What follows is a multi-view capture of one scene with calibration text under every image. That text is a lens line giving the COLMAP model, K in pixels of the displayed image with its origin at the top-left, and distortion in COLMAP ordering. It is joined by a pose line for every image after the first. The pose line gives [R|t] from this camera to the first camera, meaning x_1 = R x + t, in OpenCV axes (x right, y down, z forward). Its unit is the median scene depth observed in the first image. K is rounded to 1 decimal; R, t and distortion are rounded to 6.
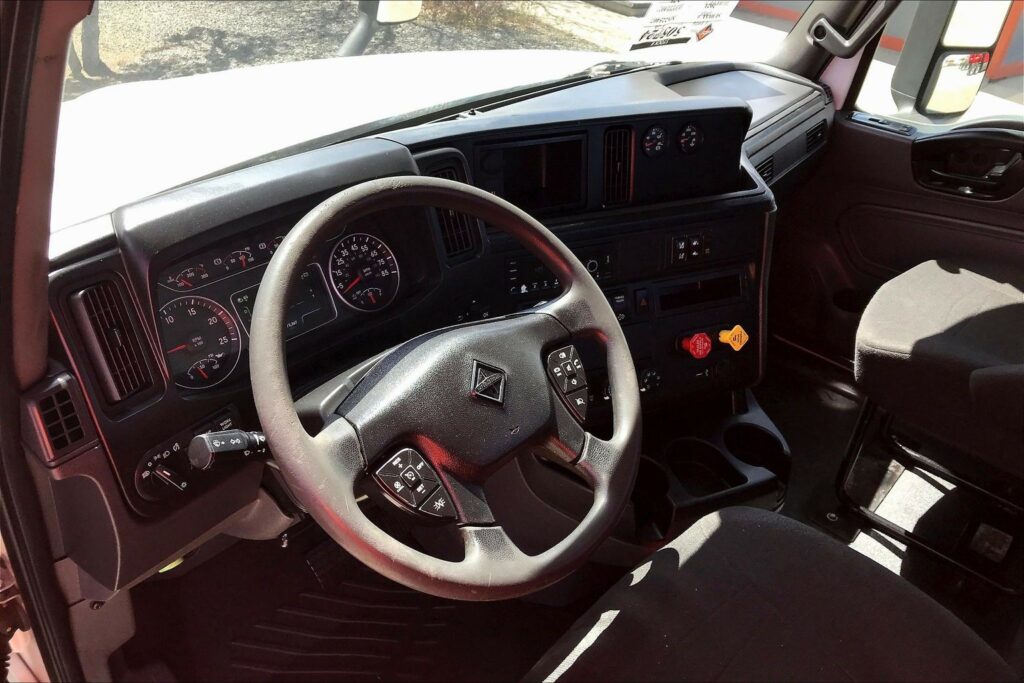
lens RADIAL K [[835.8, 0, 519.3], [0, 835.8, 337.2], [0, 0, 1]] dist [0.063565, -0.084168]
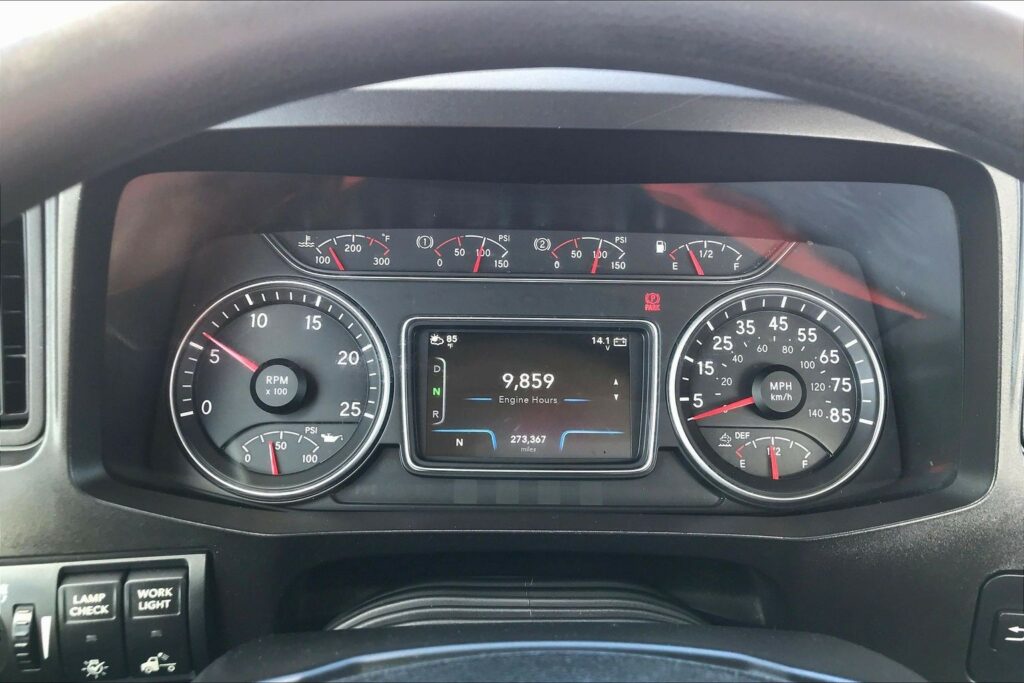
lens RADIAL K [[835.8, 0, 519.3], [0, 835.8, 337.2], [0, 0, 1]] dist [0.063565, -0.084168]
pose [[0.669222, 0.270922, -0.691912, -0.007123], [-0.382952, 0.923727, -0.008703, -0.051367], [0.636780, 0.270794, 0.721929, 0.636345]]
